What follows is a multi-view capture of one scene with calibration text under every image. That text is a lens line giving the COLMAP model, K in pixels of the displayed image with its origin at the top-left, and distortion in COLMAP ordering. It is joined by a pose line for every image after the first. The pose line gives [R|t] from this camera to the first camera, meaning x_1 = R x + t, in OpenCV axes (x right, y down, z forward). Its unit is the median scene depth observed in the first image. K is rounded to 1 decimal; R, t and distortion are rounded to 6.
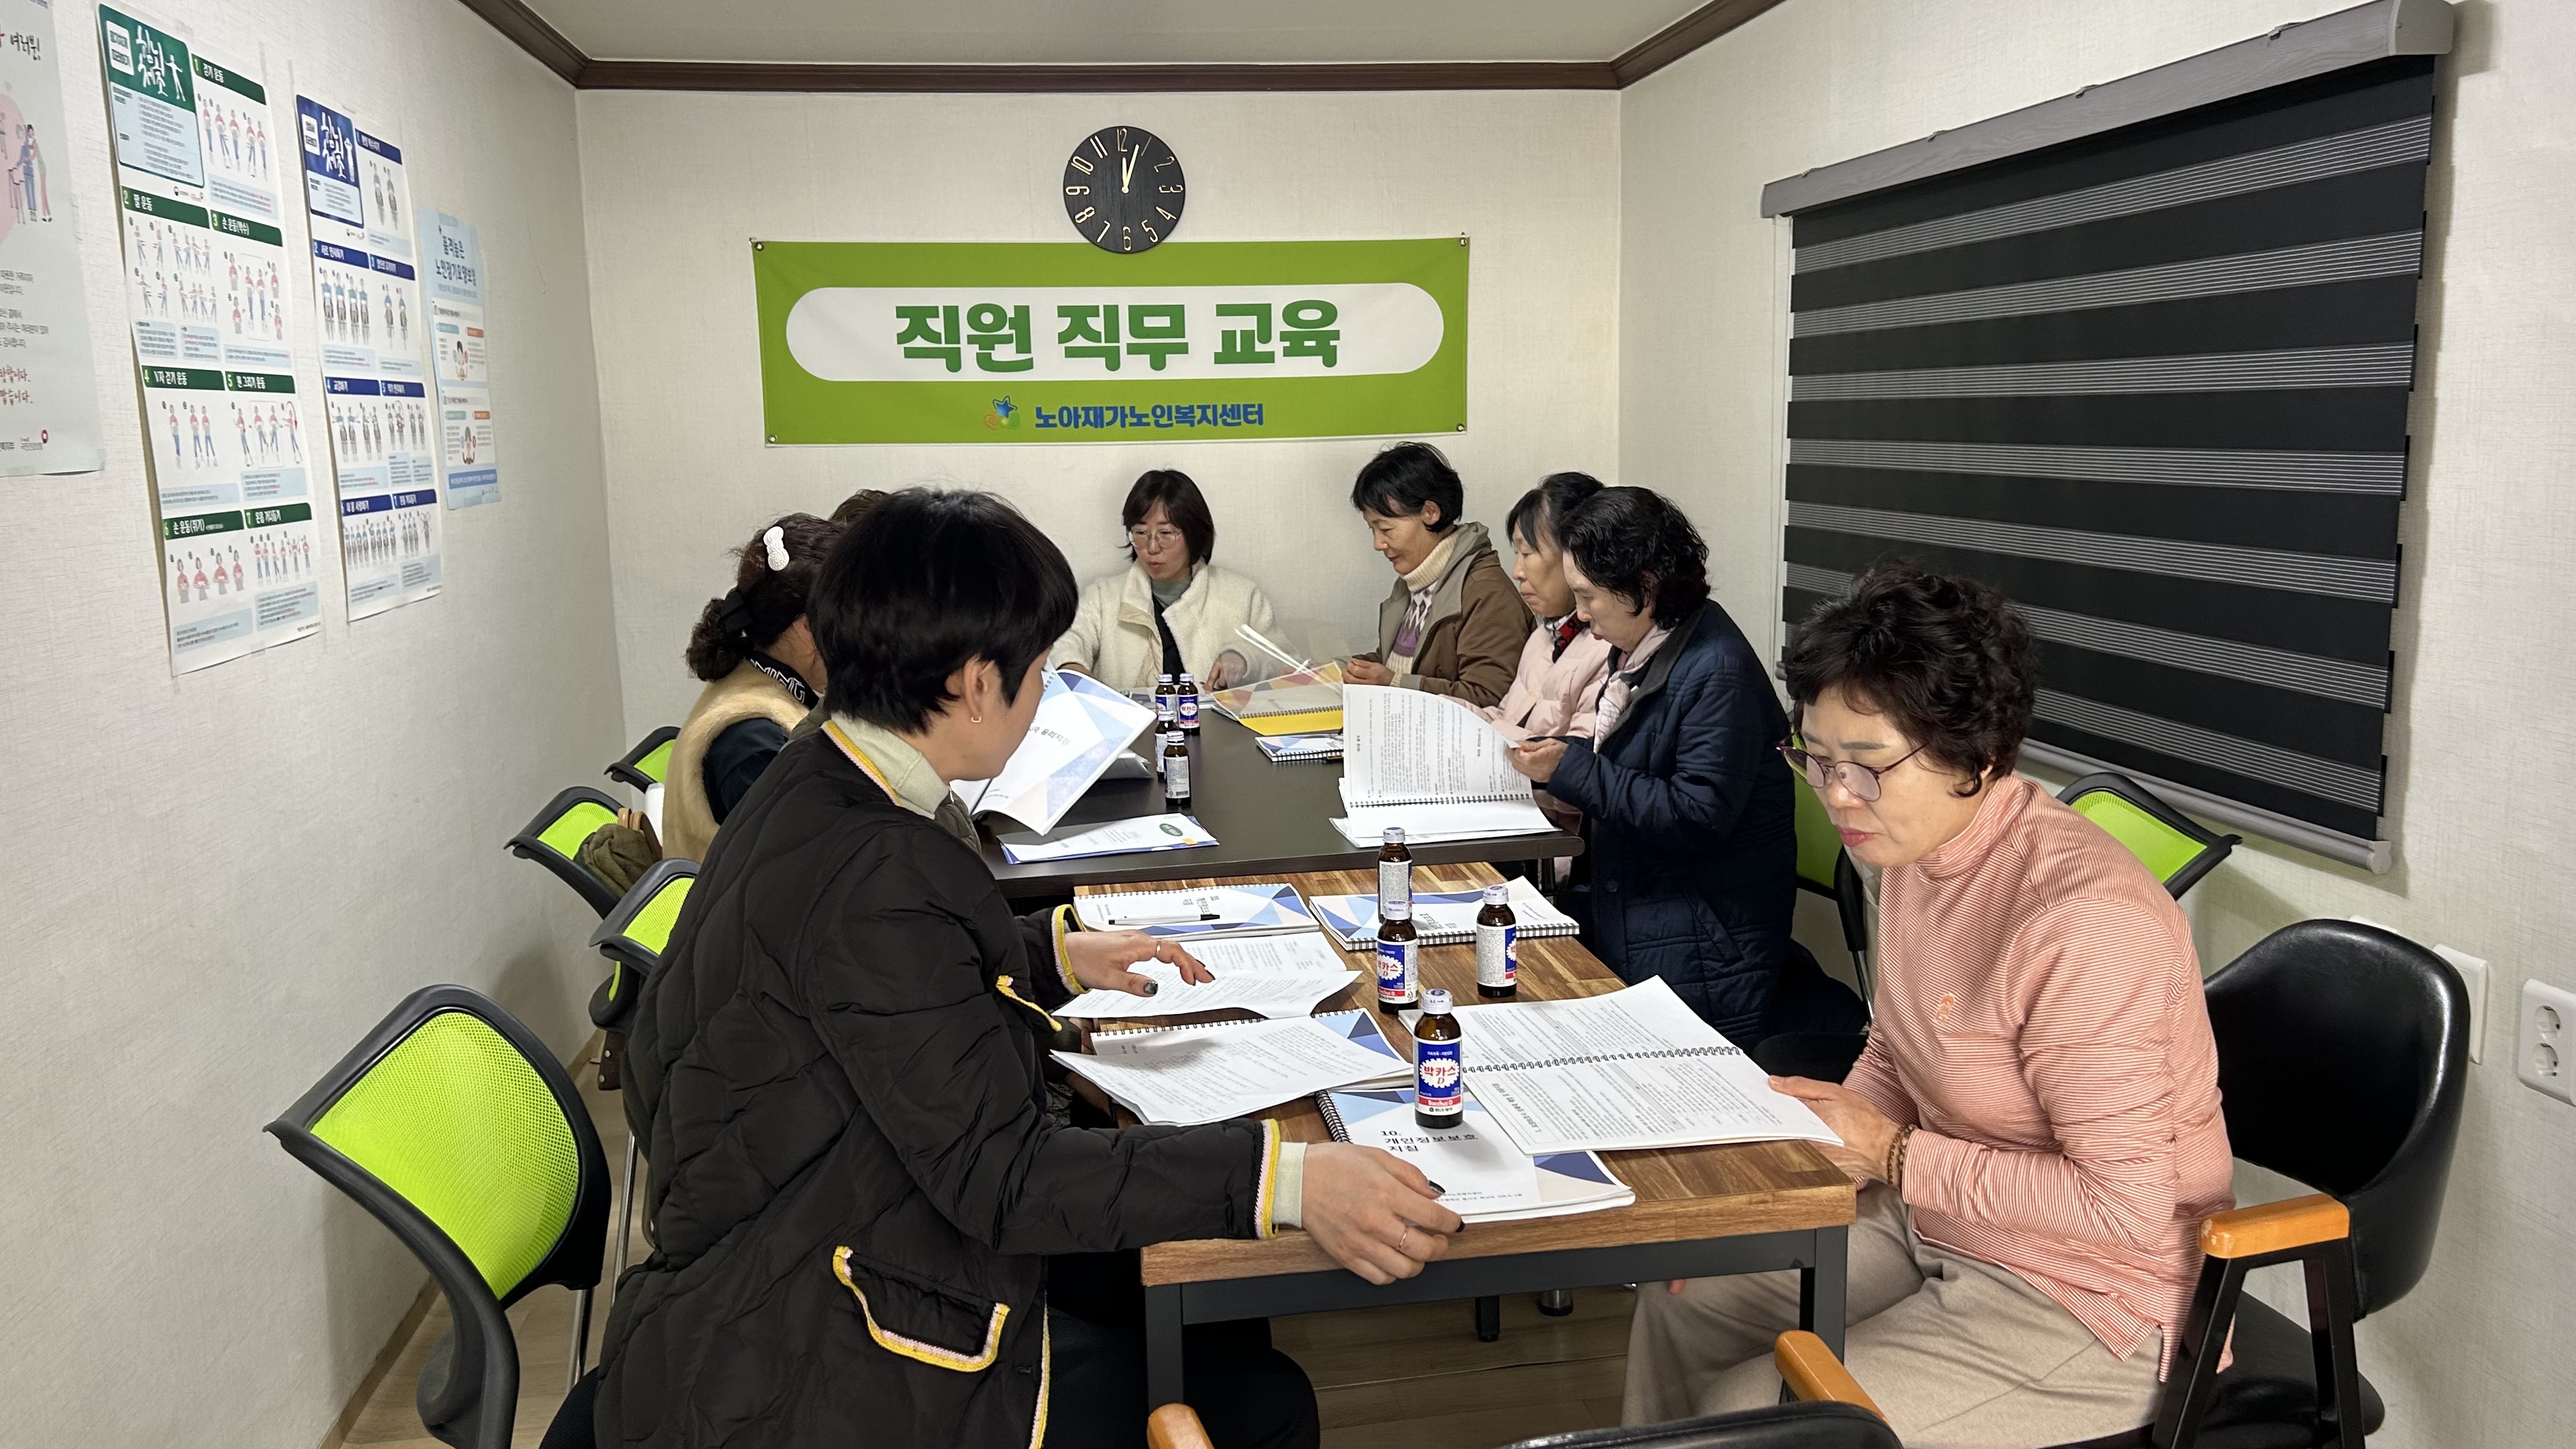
lens RADIAL K [[1966.5, 0, 1288.0], [0, 1966.5, 724.5], [0, 0, 1]] dist [0.065776, -0.082183]
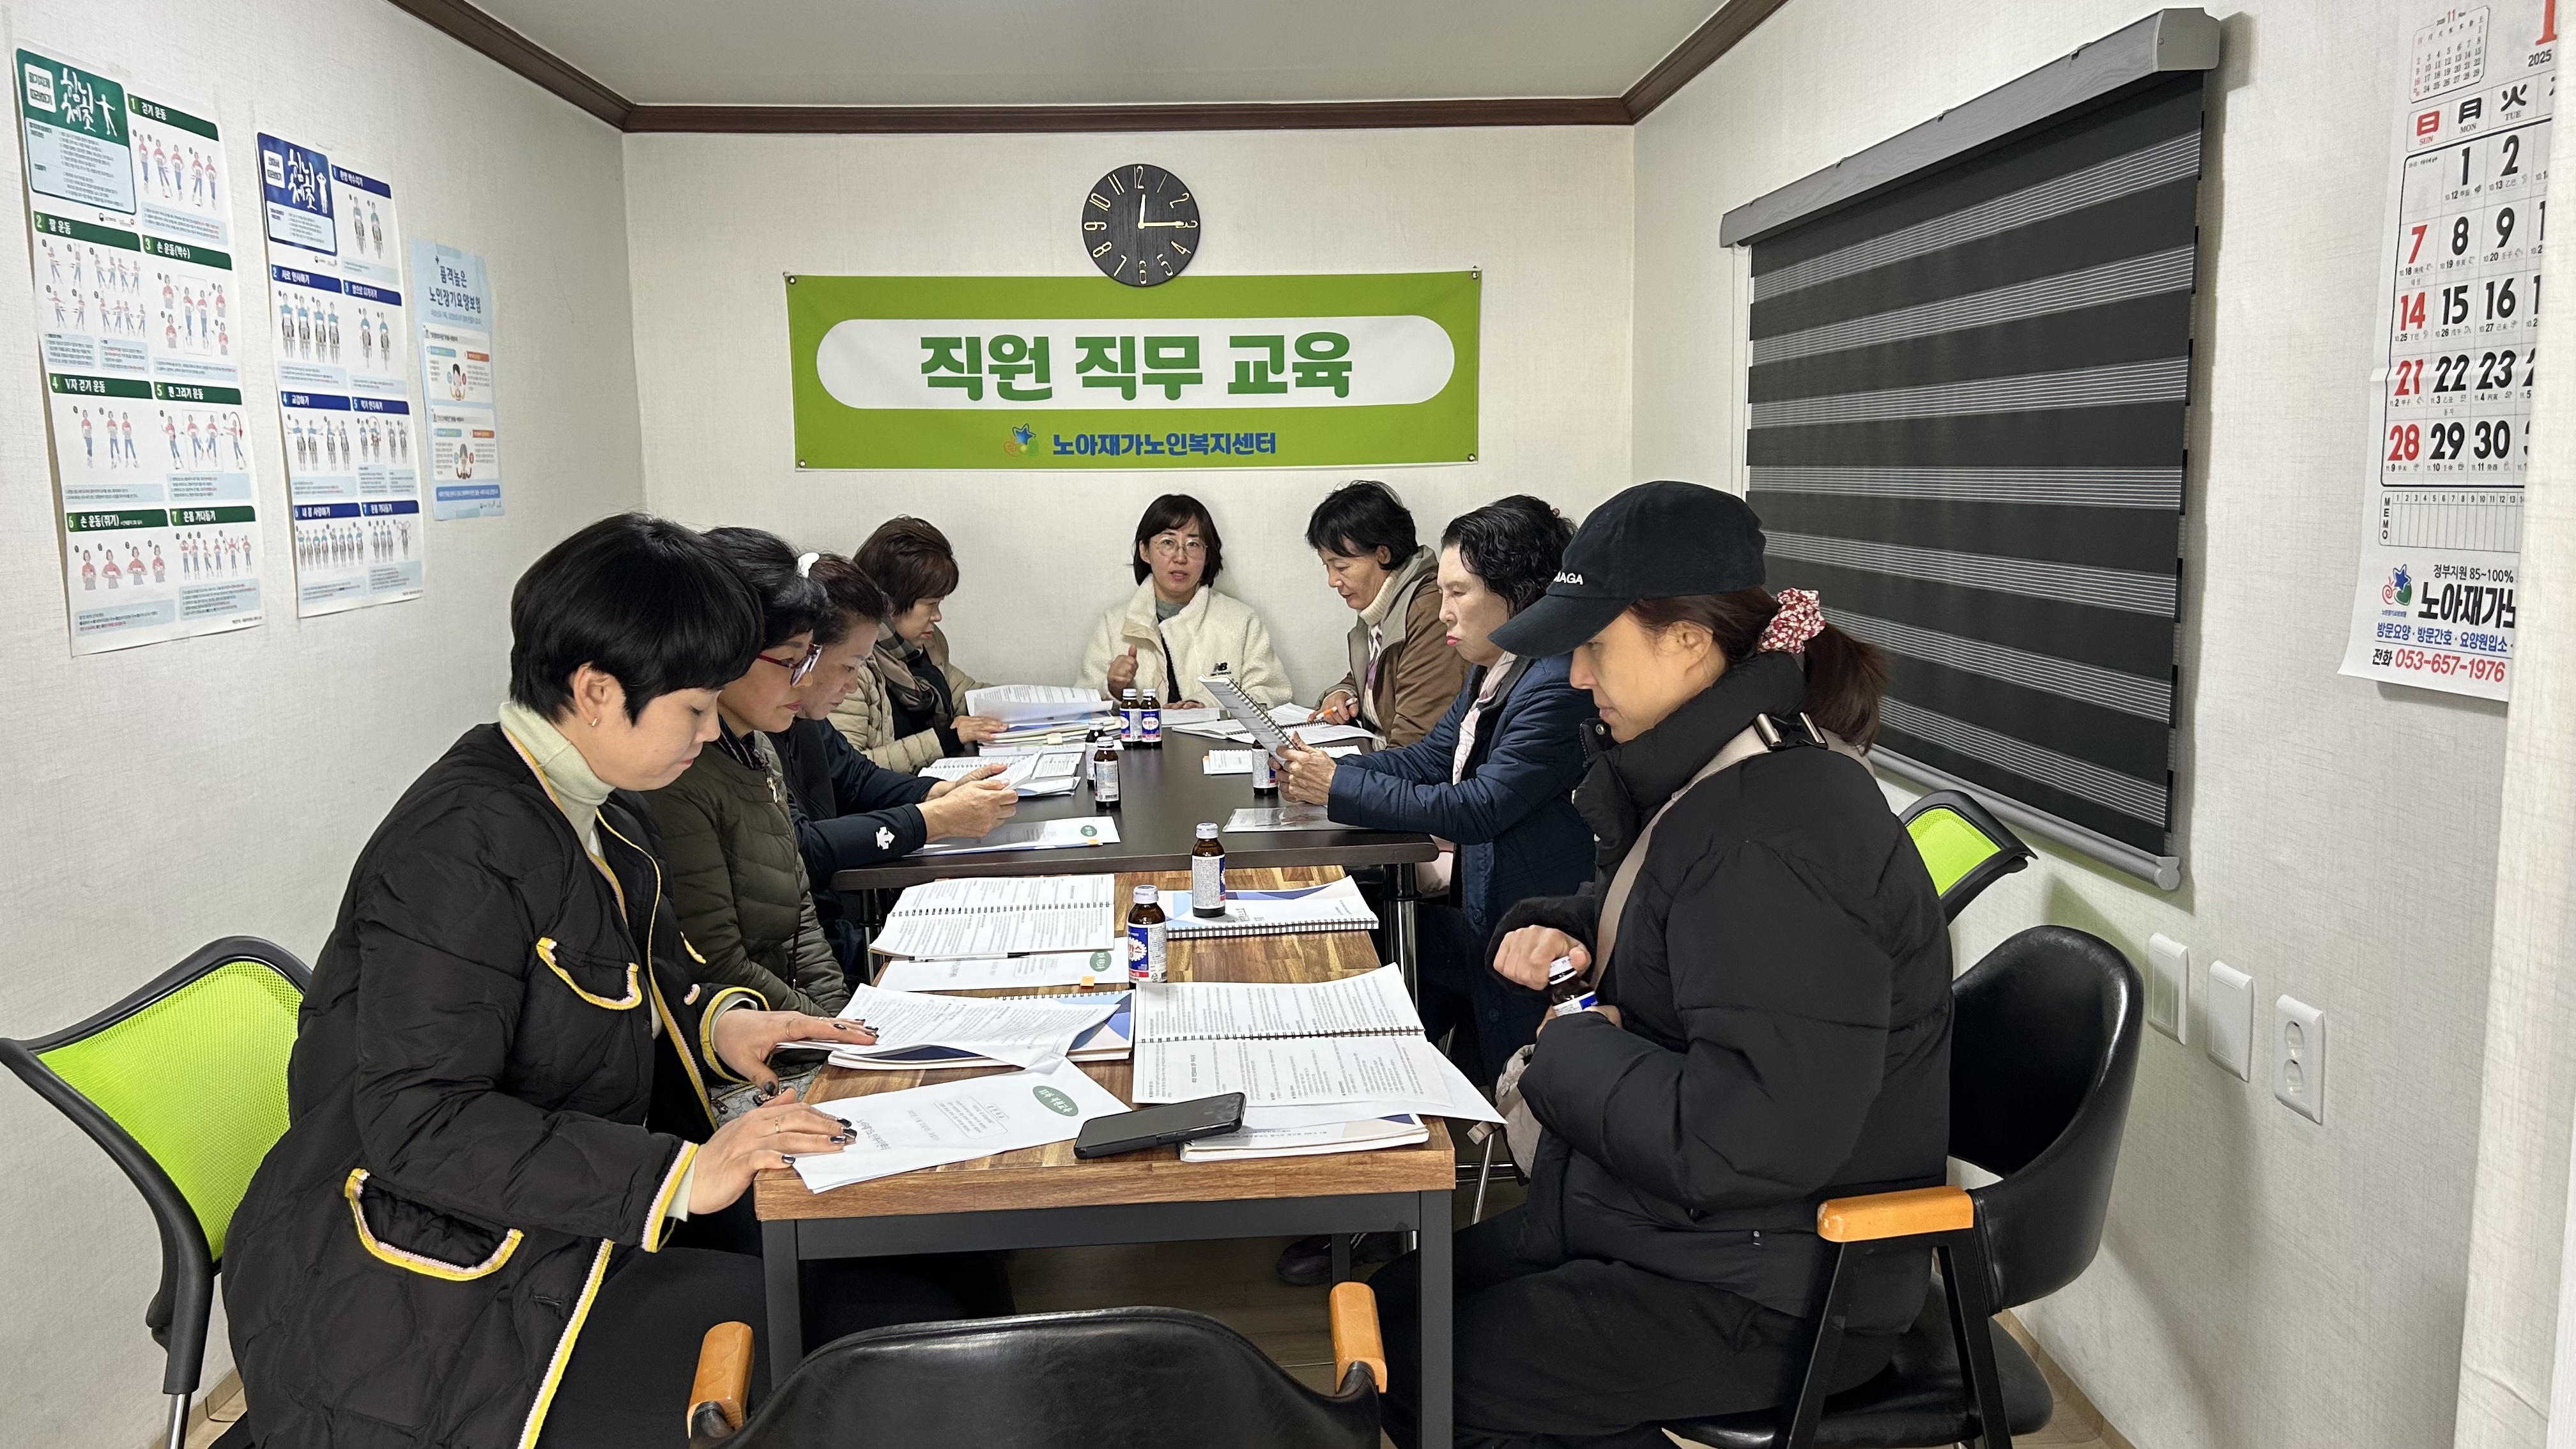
lens RADIAL K [[1966.5, 0, 1304.8], [0, 1966.5, 723.5], [0, 0, 1]] dist [0.070013, -0.085059]
pose [[0.995788, 0.018101, -0.089879, 0.115569], [-0.020178, 0.999549, -0.022251, 0.012712], [0.089436, 0.023971, 0.995704, -0.017039]]
